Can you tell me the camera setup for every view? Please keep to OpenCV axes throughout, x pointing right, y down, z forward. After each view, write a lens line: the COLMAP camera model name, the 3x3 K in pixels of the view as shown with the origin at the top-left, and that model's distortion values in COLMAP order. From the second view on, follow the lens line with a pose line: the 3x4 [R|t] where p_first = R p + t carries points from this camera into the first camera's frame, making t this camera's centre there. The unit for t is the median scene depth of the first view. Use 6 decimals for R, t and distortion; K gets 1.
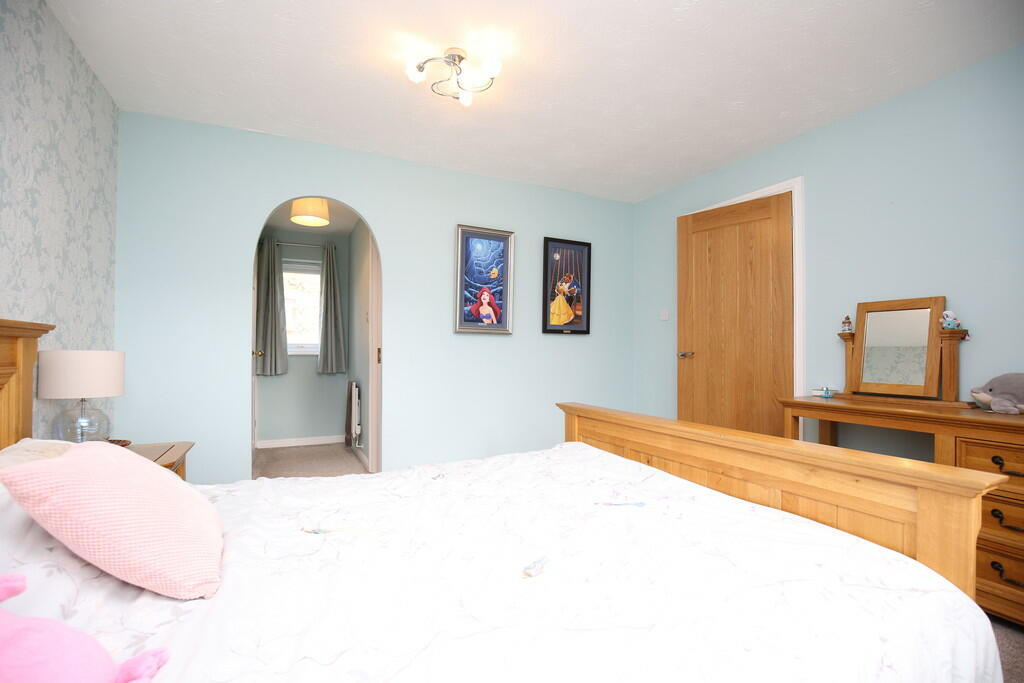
lens RADIAL K [[467.9, 0, 509.3], [0, 467.9, 344.0], [0, 0, 1]] dist [-0.033847, 0.003626]
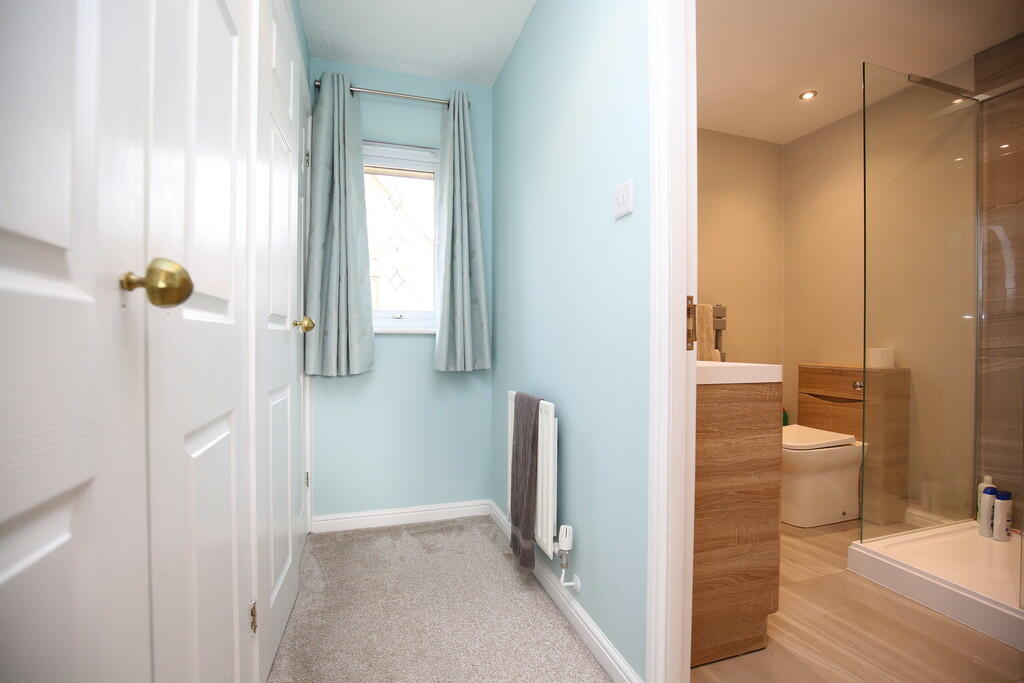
lens RADIAL K [[467.9, 0, 510.3], [0, 467.9, 344.2], [0, 0, 1]] dist [-0.033847, 0.003626]
pose [[0.987807, -0.002466, -0.155667, -0.267935], [0.003840, 0.999956, 0.008529, 0.031611], [0.155639, -0.009023, 0.987773, 0.557281]]
